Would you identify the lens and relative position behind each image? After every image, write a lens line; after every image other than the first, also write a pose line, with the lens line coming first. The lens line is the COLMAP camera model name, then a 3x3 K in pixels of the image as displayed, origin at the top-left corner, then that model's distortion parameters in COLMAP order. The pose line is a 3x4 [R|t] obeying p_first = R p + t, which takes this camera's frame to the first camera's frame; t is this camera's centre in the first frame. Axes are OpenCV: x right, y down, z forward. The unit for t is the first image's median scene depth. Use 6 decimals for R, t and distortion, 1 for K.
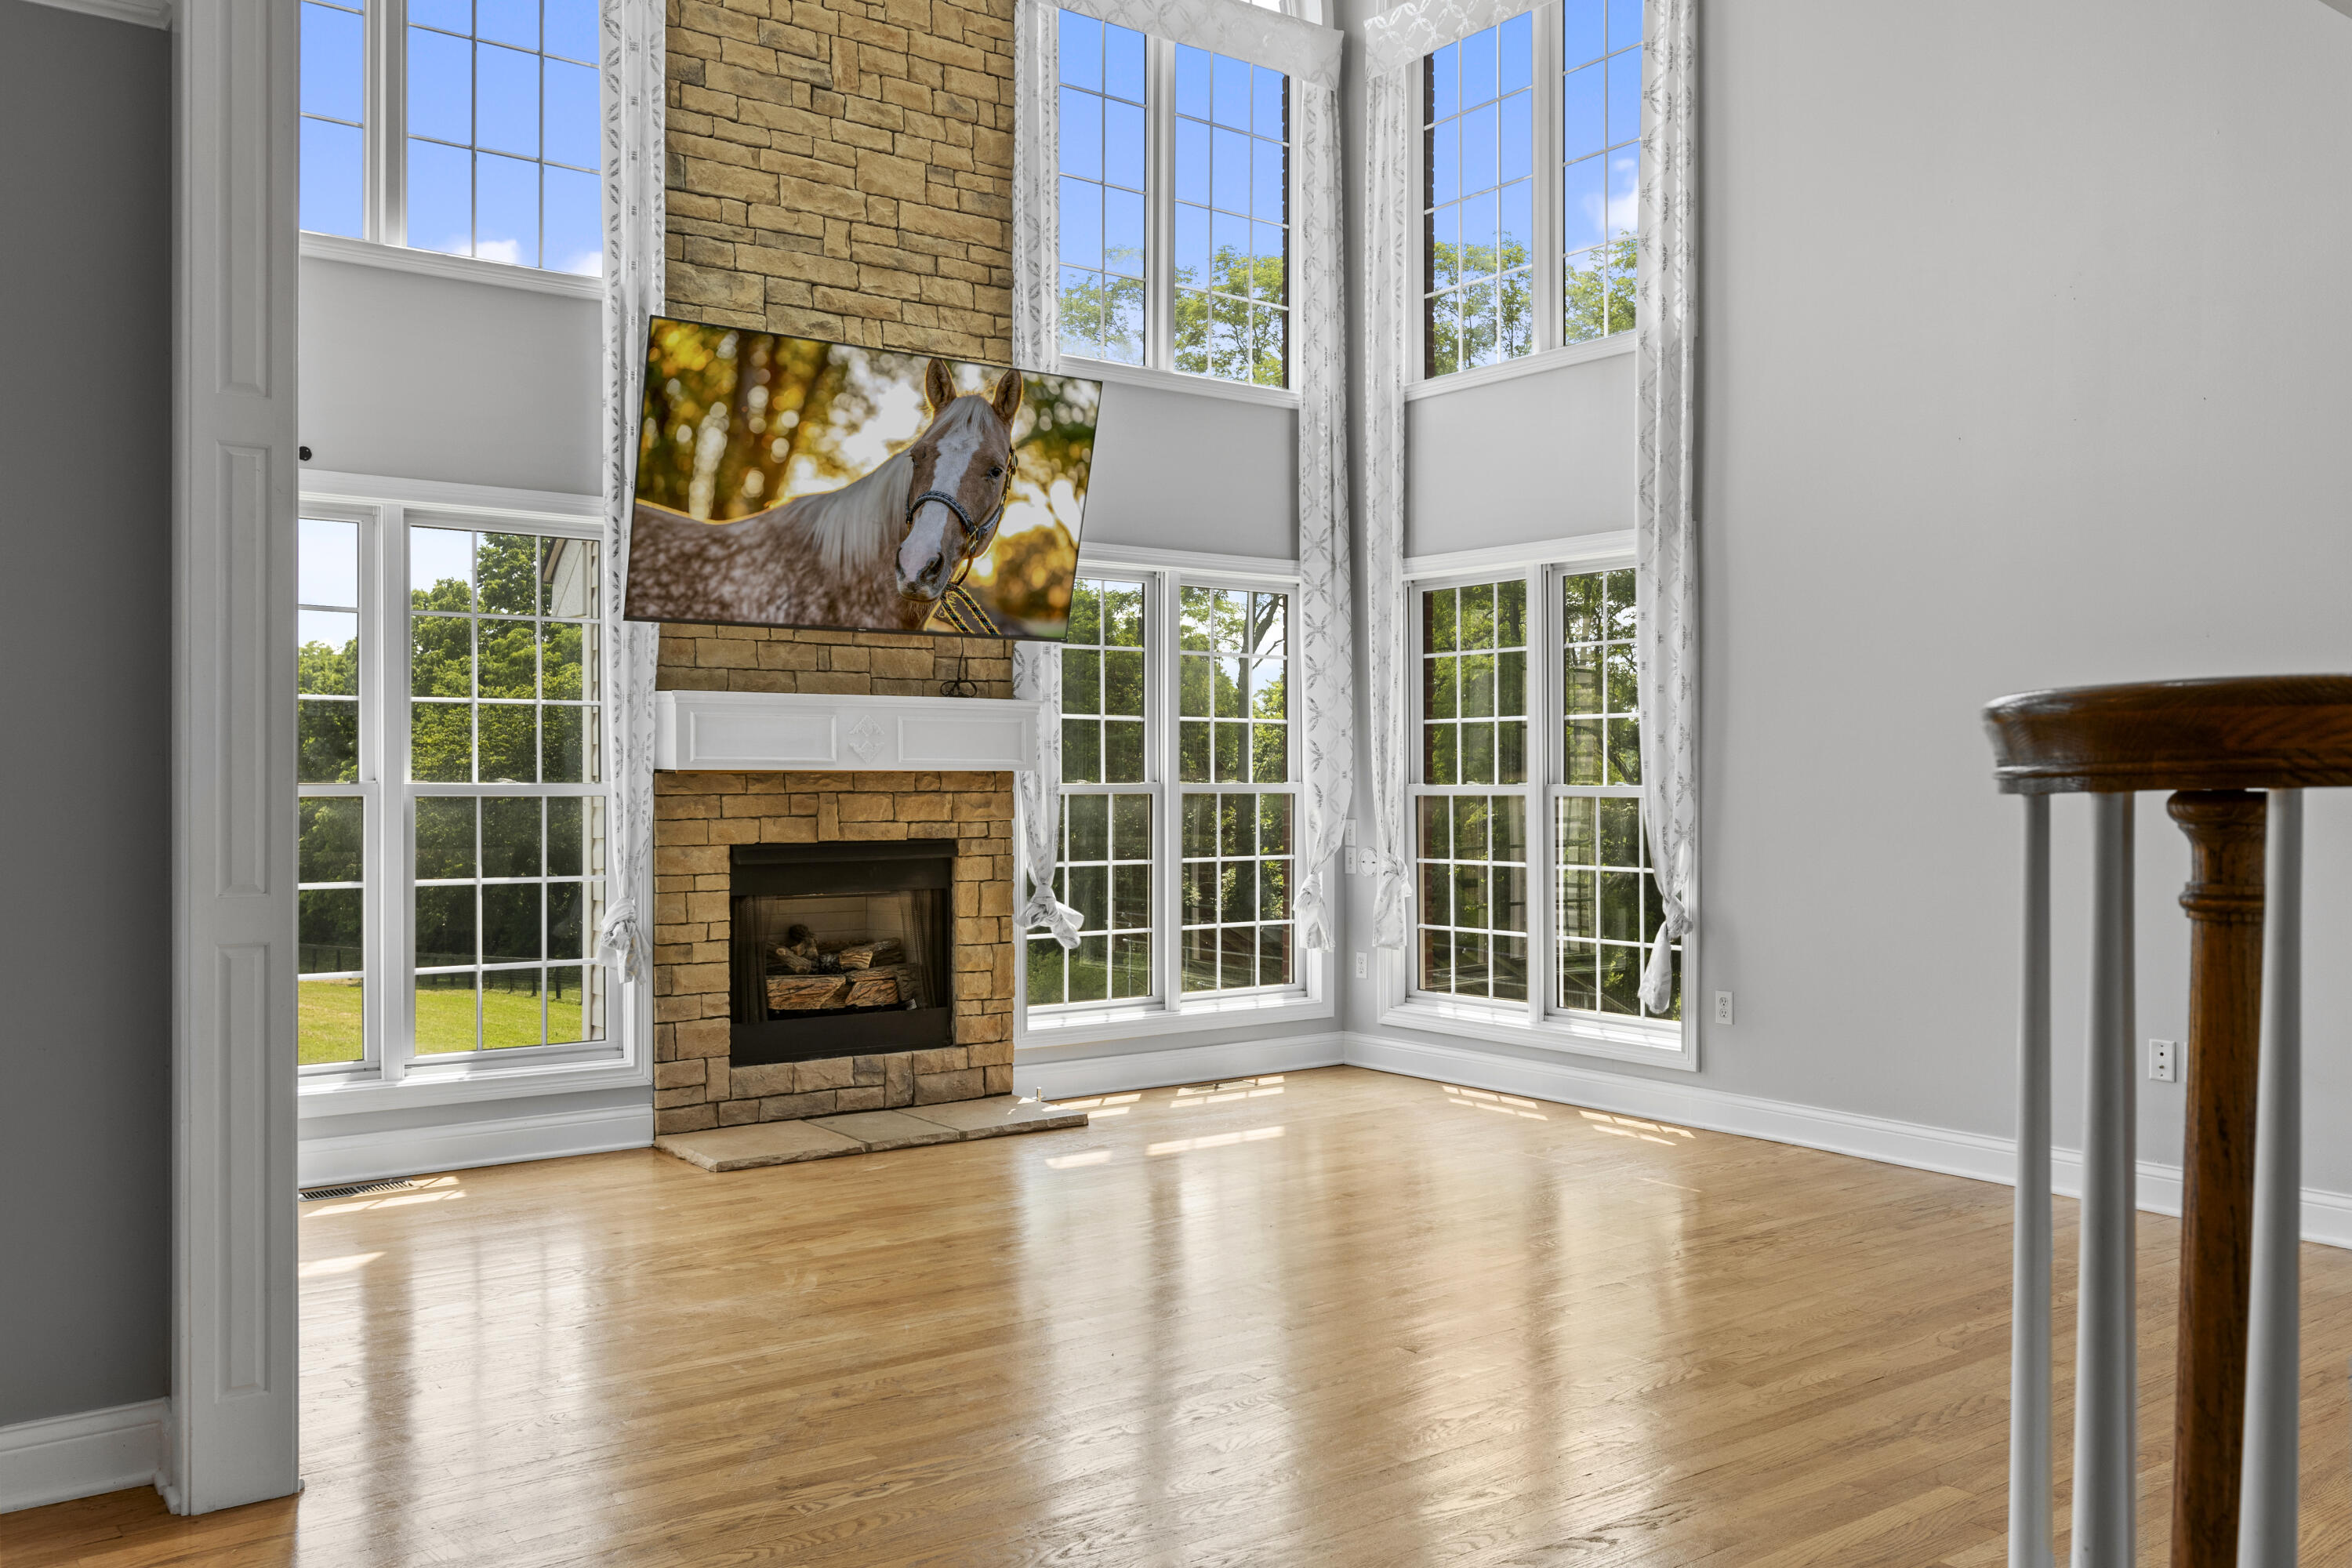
lens RADIAL K [[1977.1, 0, 1179.4], [0, 1977.1, 782.9], [0, 0, 1]] dist [-0.000511, 0.010560]
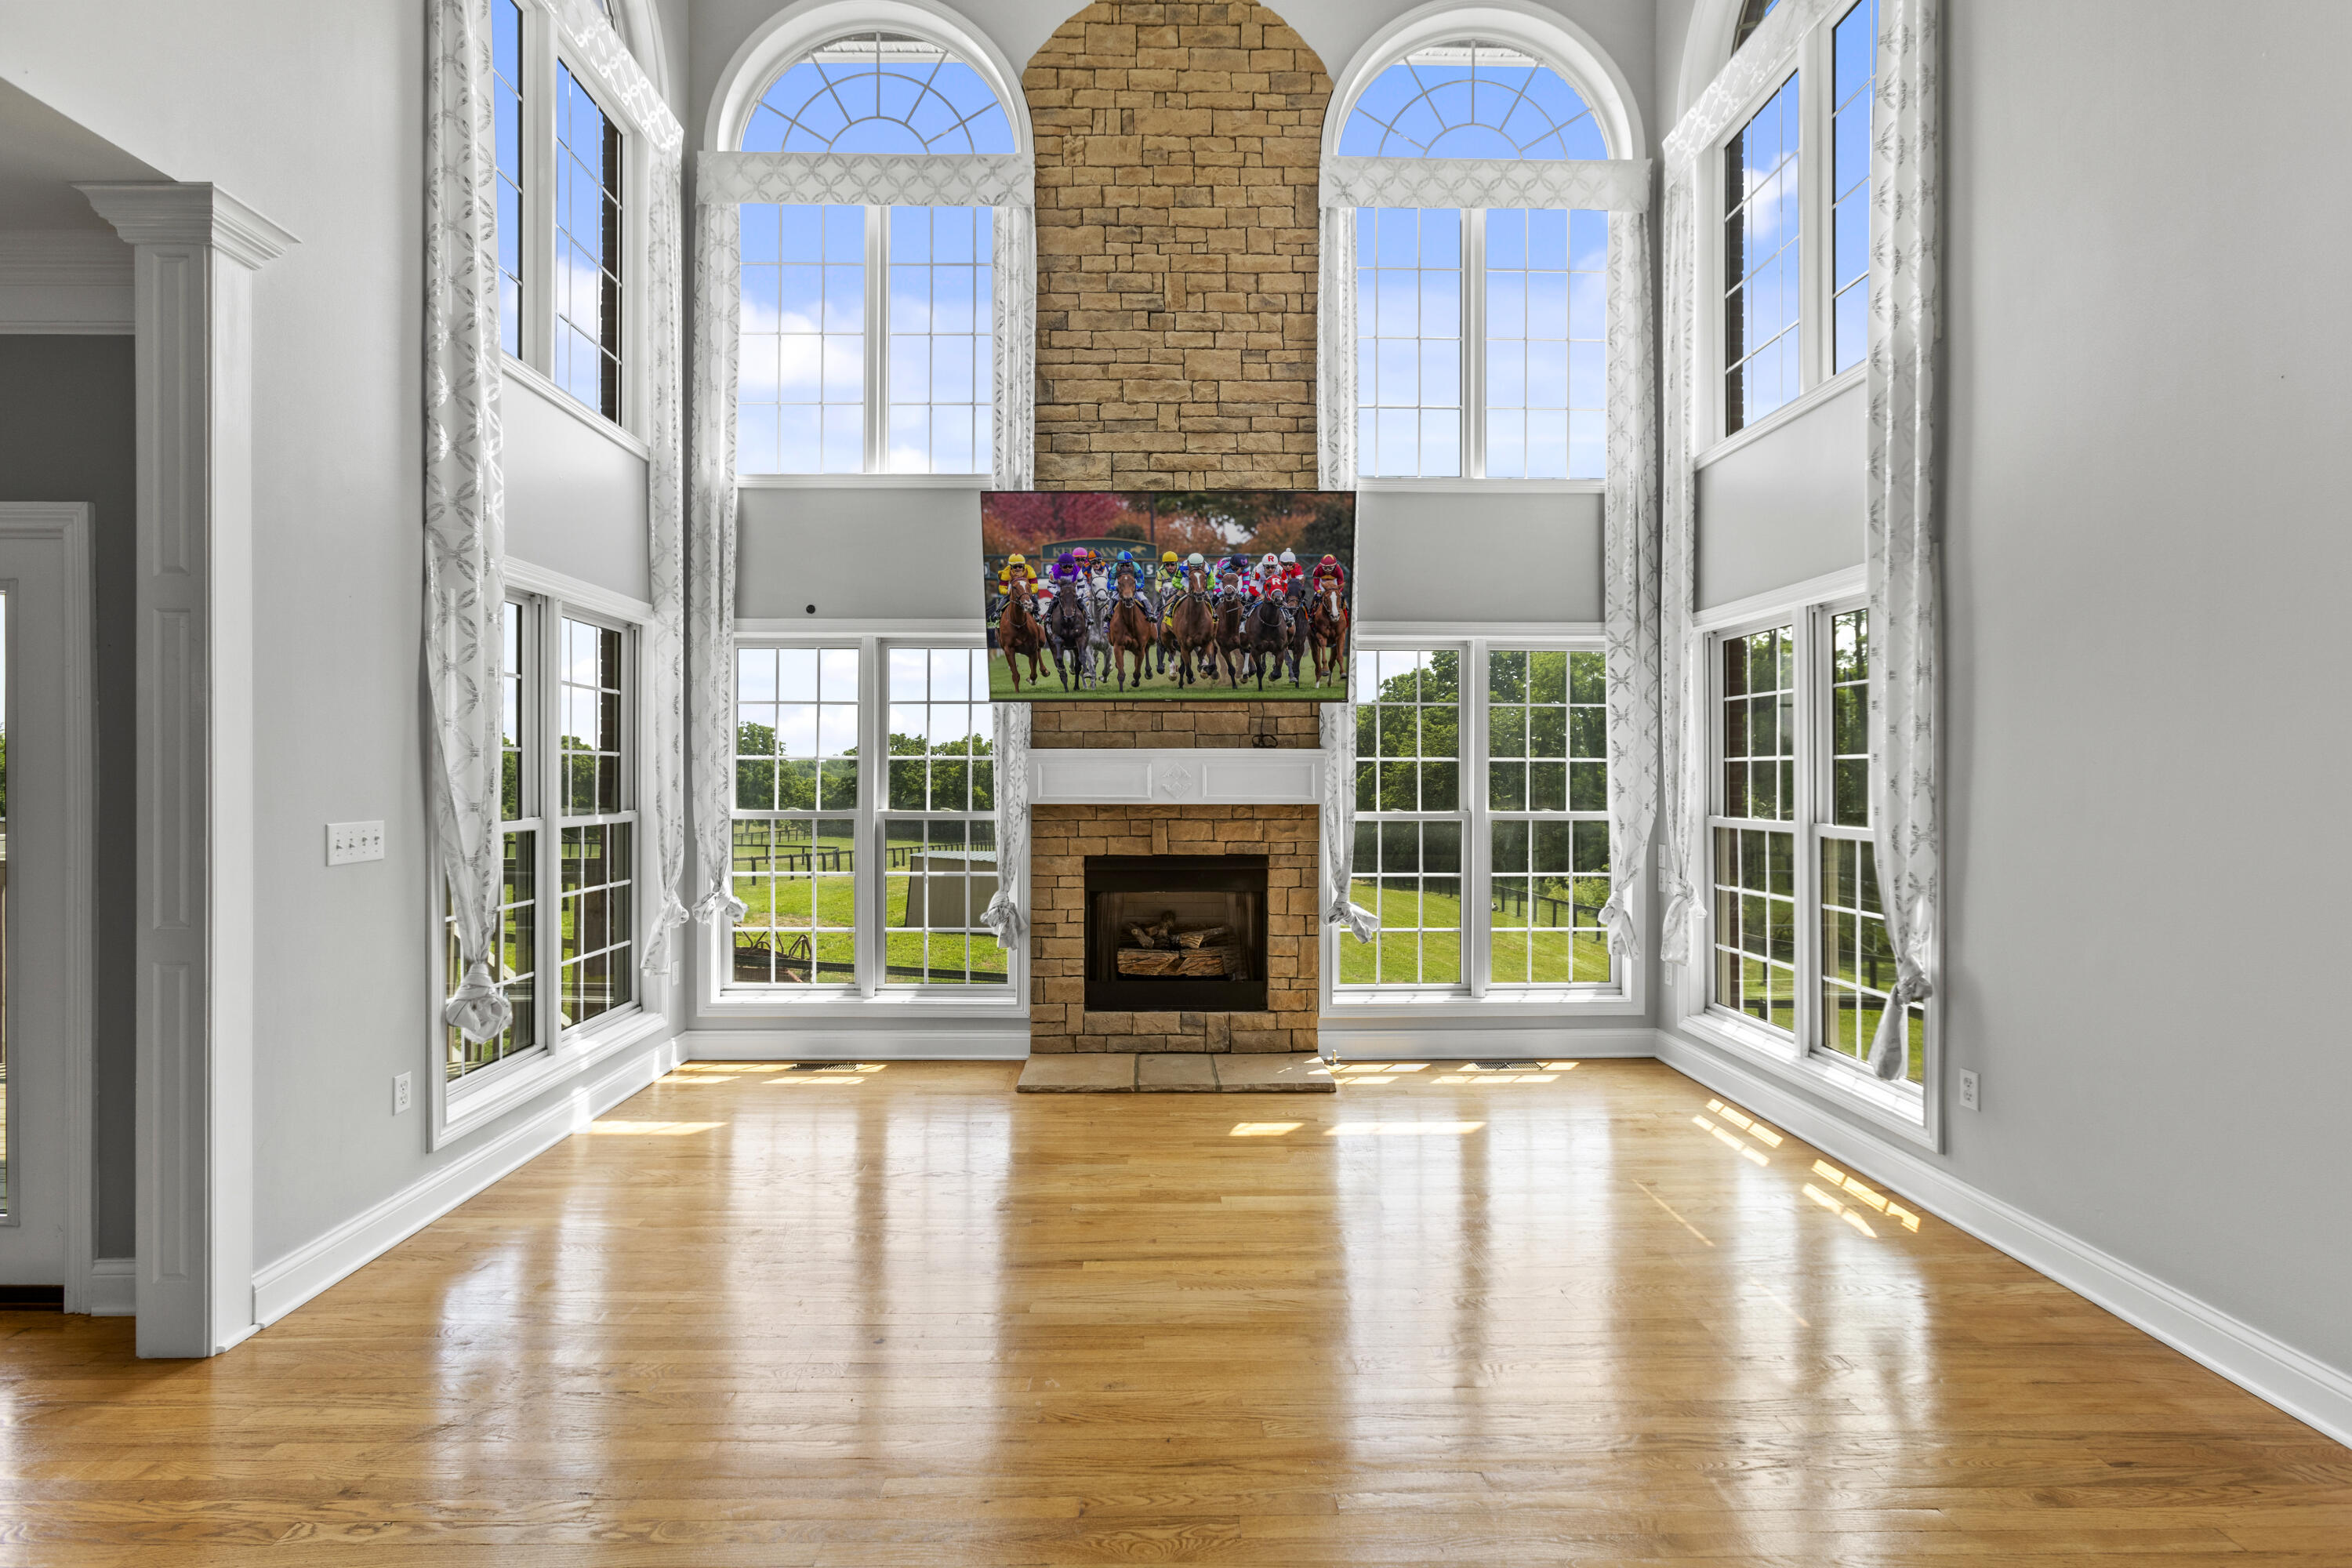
lens RADIAL K [[1062.0, 0, 1157.2], [0, 1062.0, 773.5], [0, 0, 1]] dist [-0.020348, 0.003279]
pose [[0.799877, 0.000074, -0.600165, 0.261066], [-0.001105, 0.999998, -0.001350, -0.025650], [0.600164, 0.001743, 0.799875, 0.399163]]
